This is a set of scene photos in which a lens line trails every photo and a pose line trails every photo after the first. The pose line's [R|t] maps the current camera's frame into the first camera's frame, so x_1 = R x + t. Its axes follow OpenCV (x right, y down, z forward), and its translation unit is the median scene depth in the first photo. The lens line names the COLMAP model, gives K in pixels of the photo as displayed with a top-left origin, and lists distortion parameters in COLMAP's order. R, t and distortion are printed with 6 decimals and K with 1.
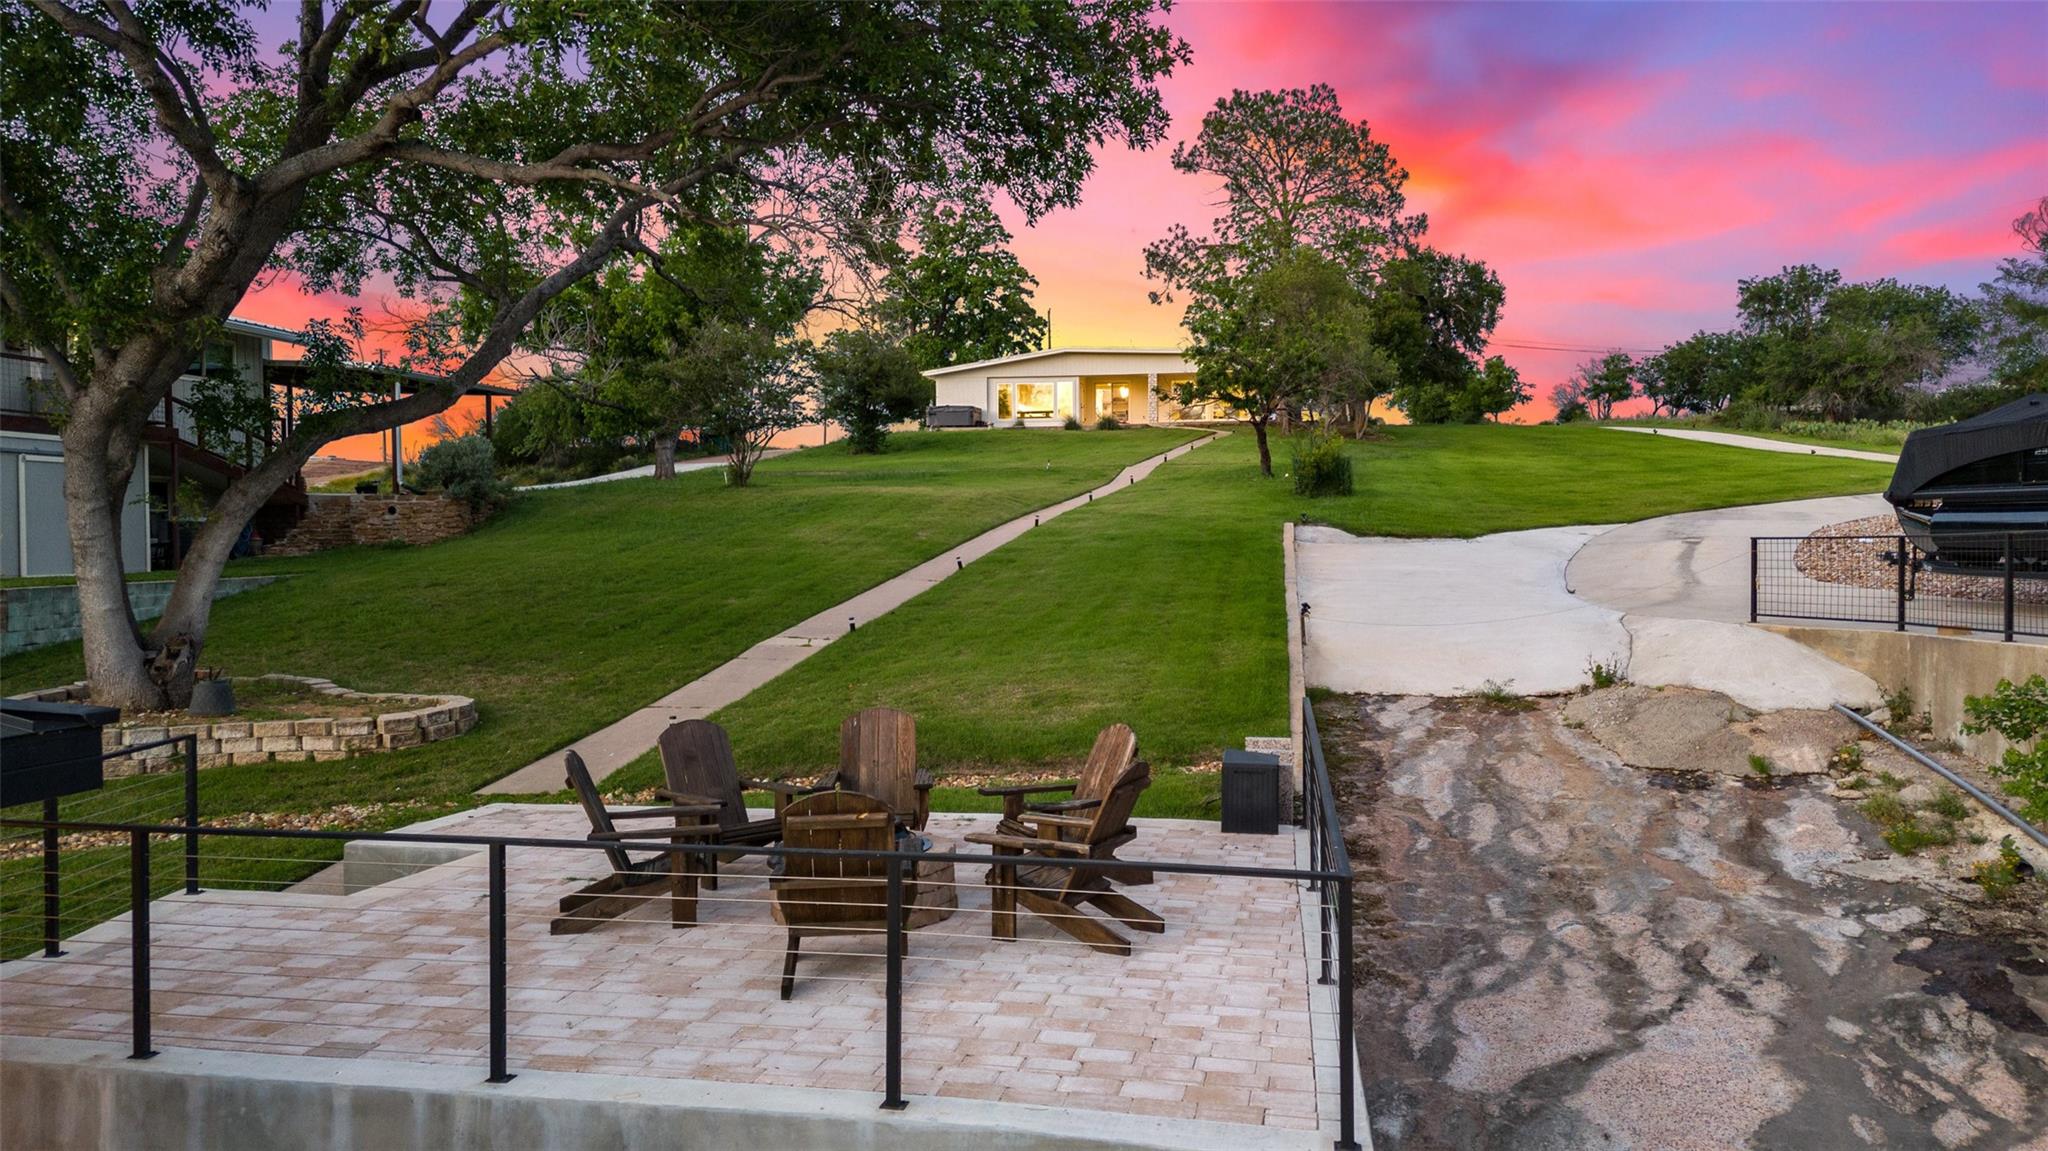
lens RADIAL K [[1490.3, 0, 1082.2], [0, 1490.3, 600.0], [0, 0, 1]] dist [0.083010, -0.062894]
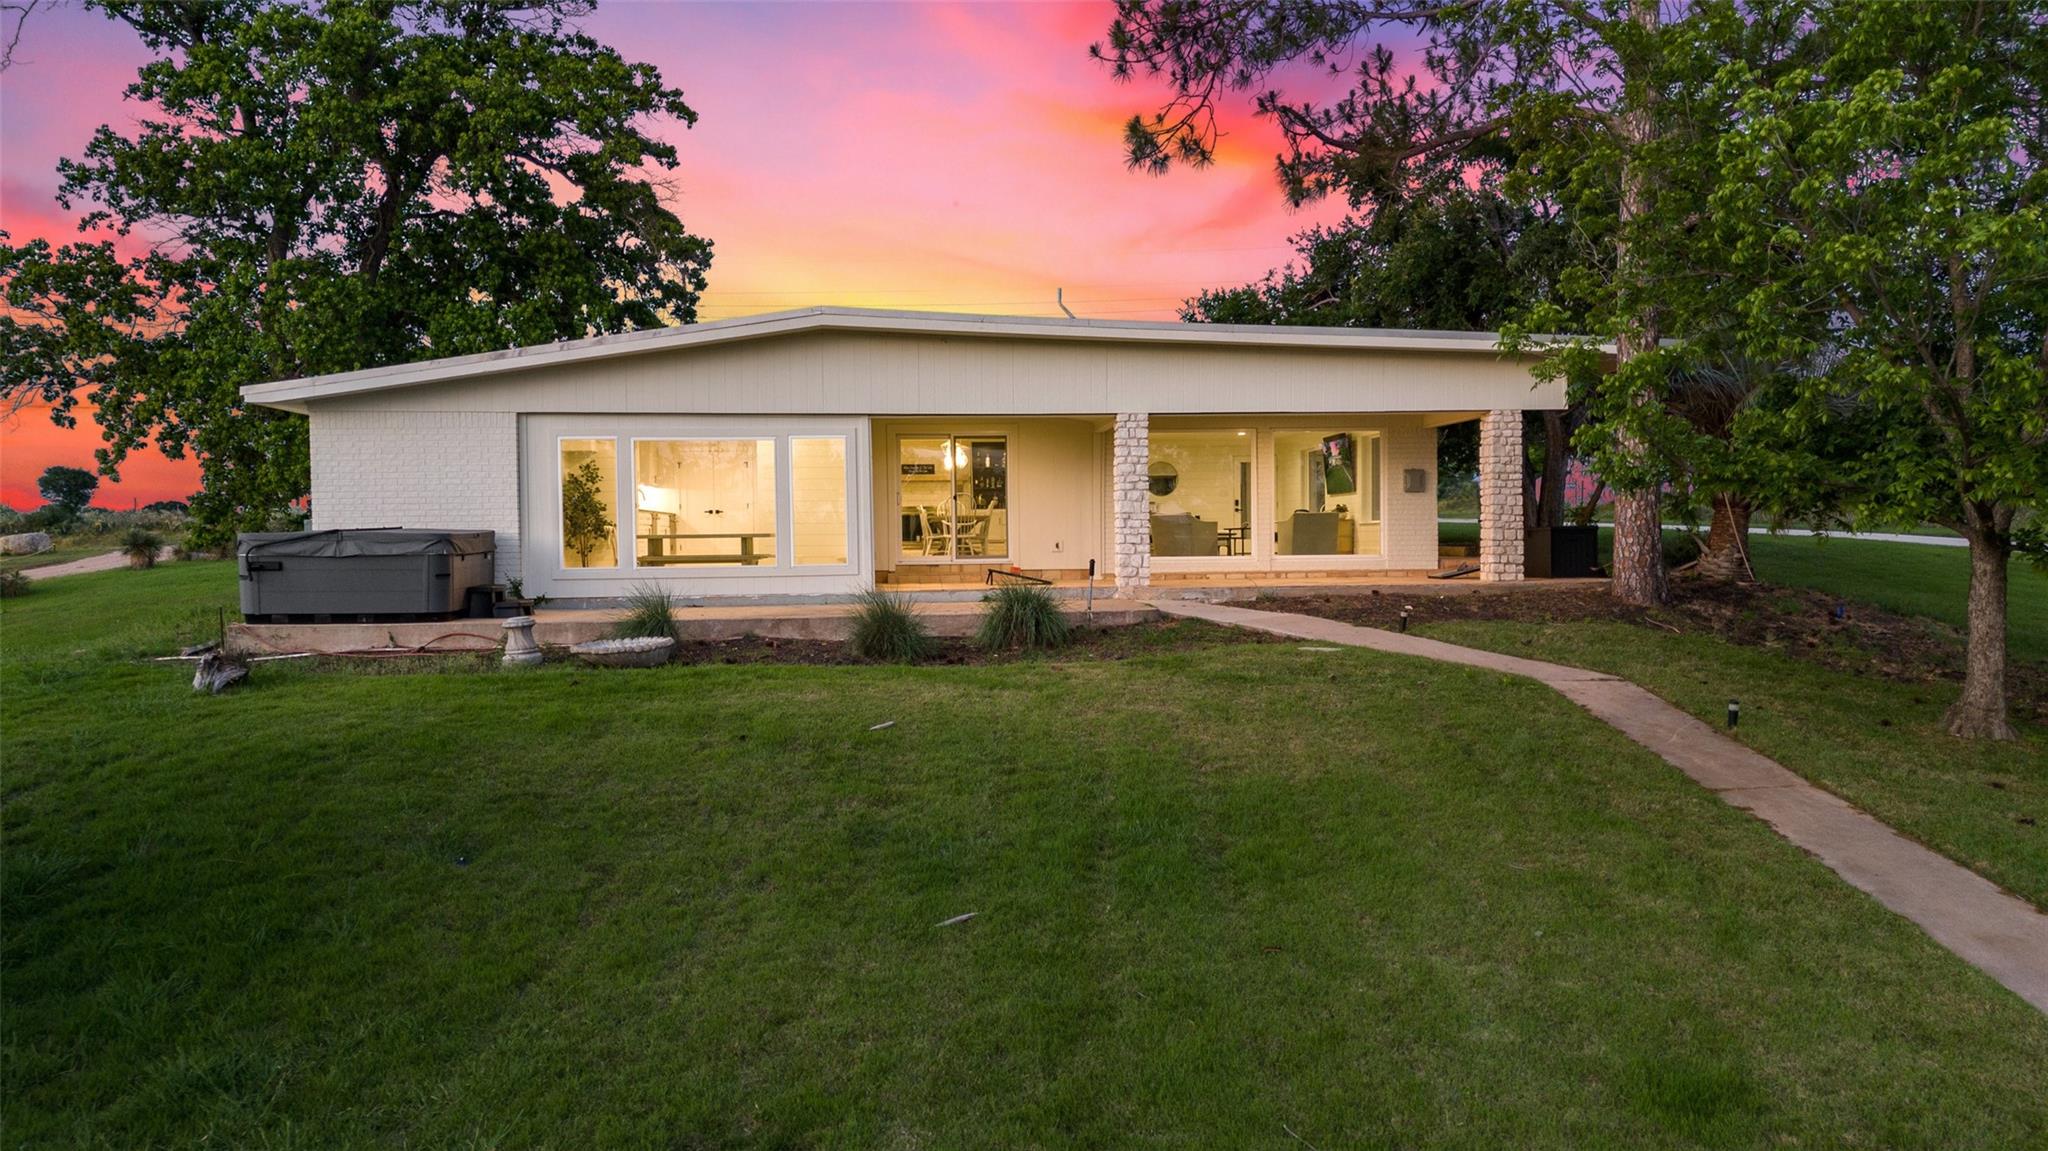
lens RADIAL K [[1490.3, 0, 1082.2], [0, 1490.3, 600.0], [0, 0, 1]] dist [0.083010, -0.062894]
pose [[0.968613, -0.017256, 0.247975, -0.035495], [0.016622, 0.999851, 0.004653, -0.125358], [-0.248019, -0.000385, 0.968755, 0.775816]]
